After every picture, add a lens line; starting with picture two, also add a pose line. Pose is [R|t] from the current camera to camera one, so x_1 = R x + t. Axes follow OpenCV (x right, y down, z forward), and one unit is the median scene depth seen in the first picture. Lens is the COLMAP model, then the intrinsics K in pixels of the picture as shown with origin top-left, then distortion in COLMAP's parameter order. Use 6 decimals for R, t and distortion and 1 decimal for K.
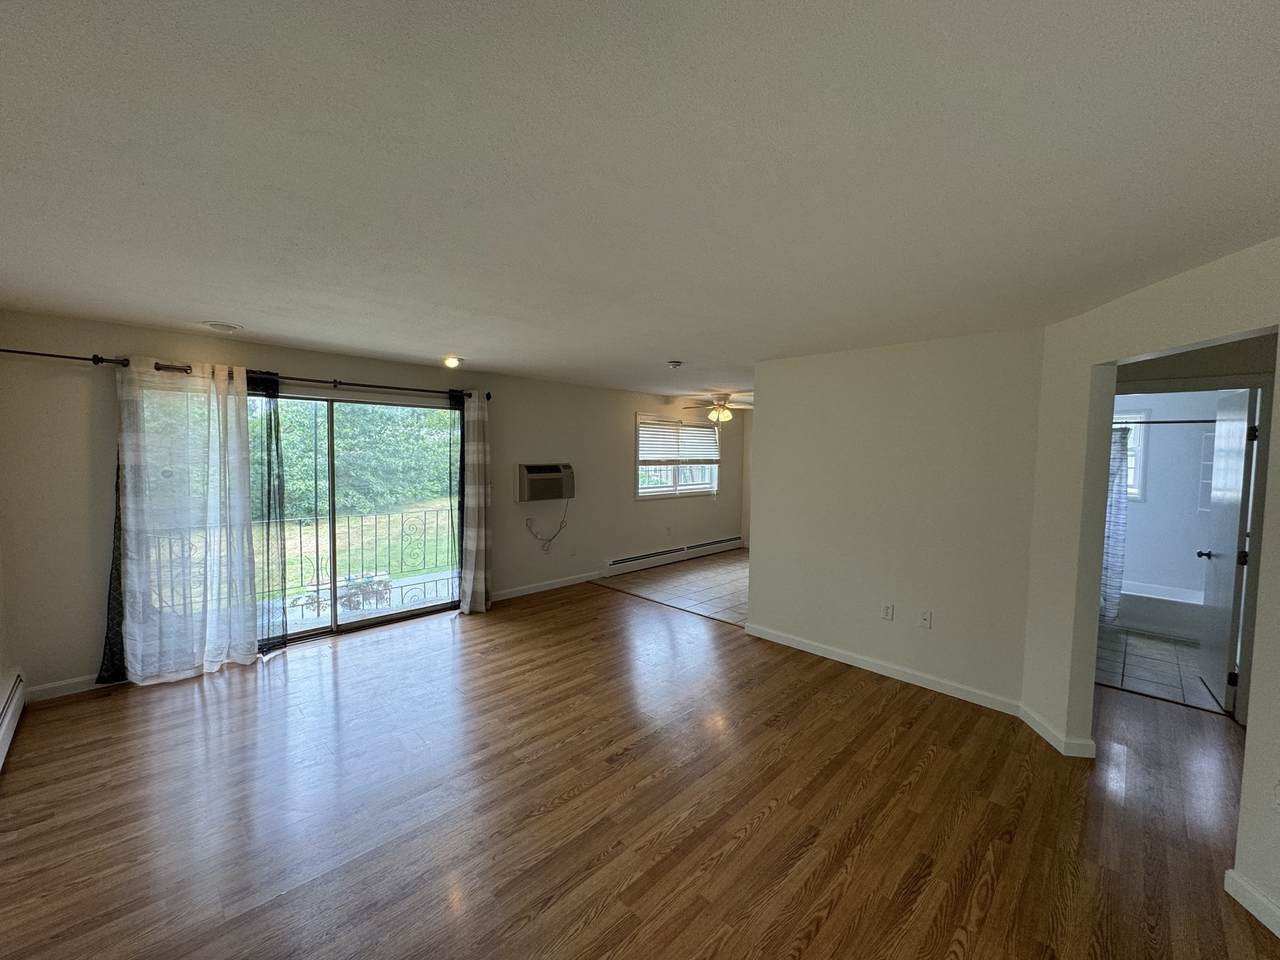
lens RADIAL K [[510.6, 0, 642.8], [0, 510.6, 474.5], [0, 0, 1]] dist [-0.002504, 0.000167]
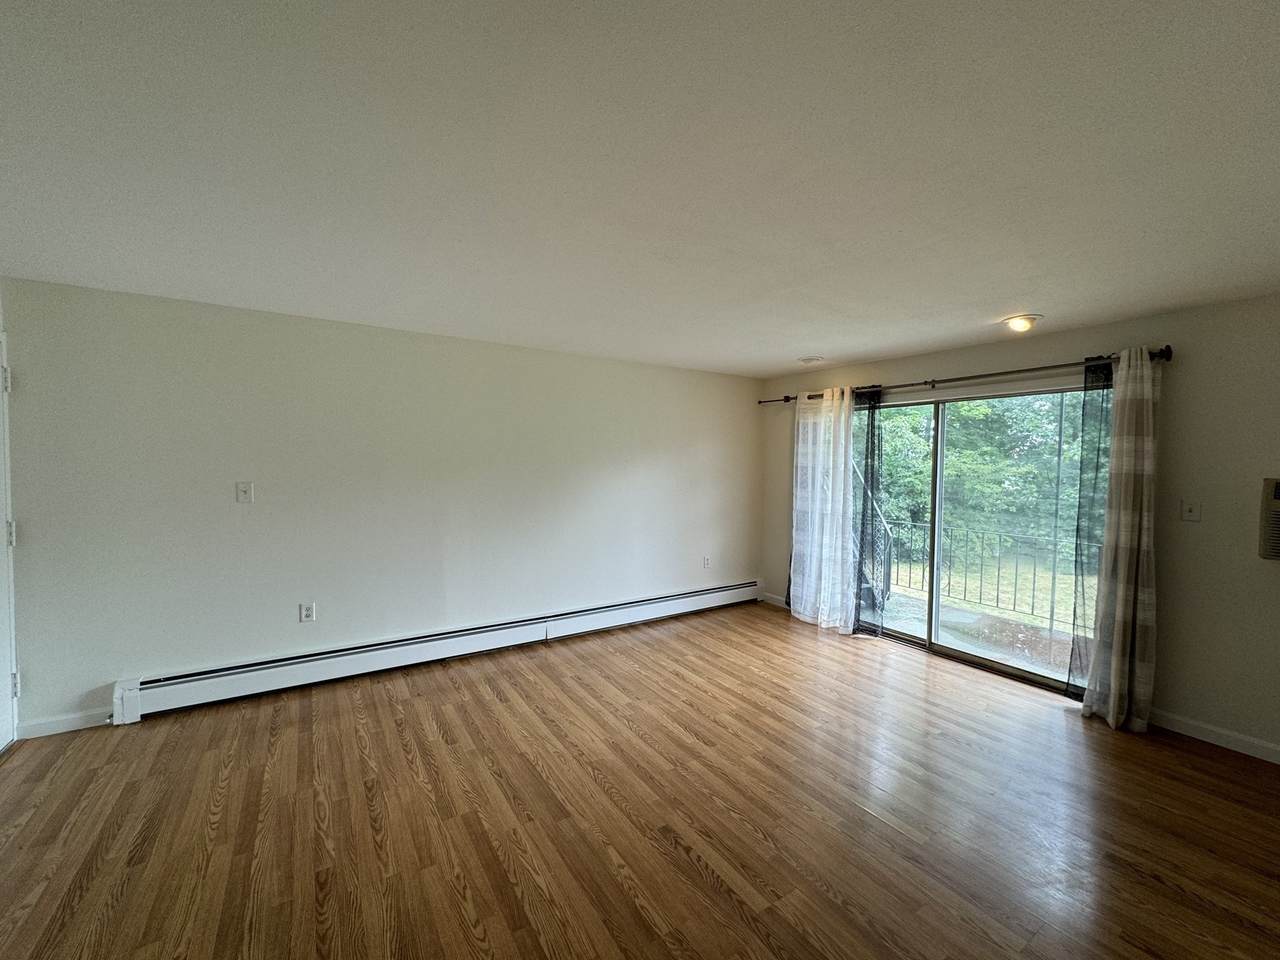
lens RADIAL K [[510.6, 0, 637.7], [0, 510.6, 477.8], [0, 0, 1]] dist [-0.002504, 0.000167]
pose [[-0.219227, 0.015258, -0.975555, 0.524079], [-0.061135, 0.997698, 0.029342, 0.001117], [0.973757, 0.066073, -0.217789, 0.817746]]
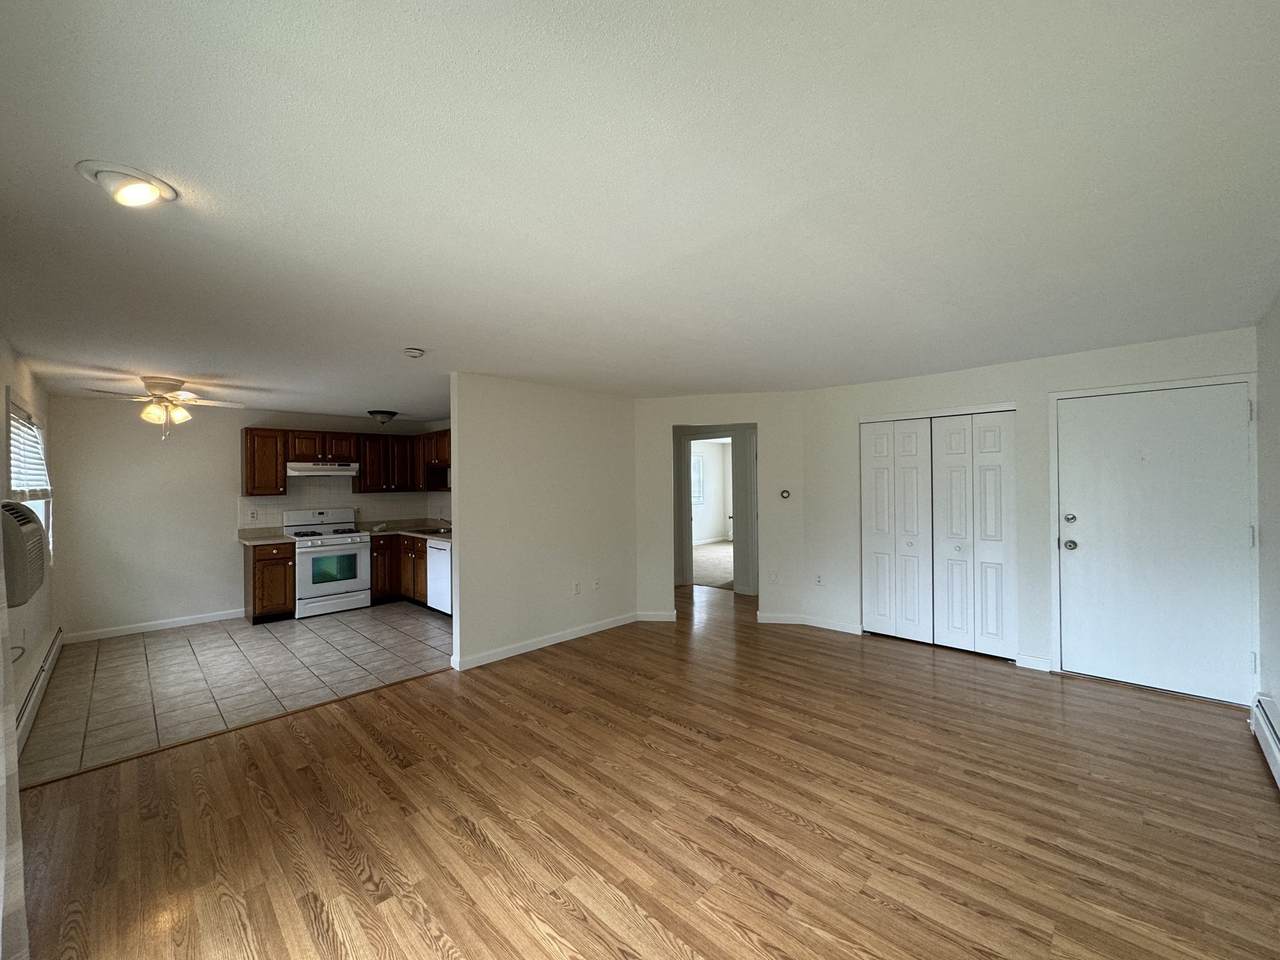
lens RADIAL K [[510.6, 0, 638.2], [0, 510.6, 479.4], [0, 0, 1]] dist [-0.002504, 0.000167]
pose [[0.006029, -0.011657, 0.999914, -0.872313], [0.061312, 0.998055, 0.011266, -0.018592], [-0.998100, 0.061238, 0.006732, 0.846688]]
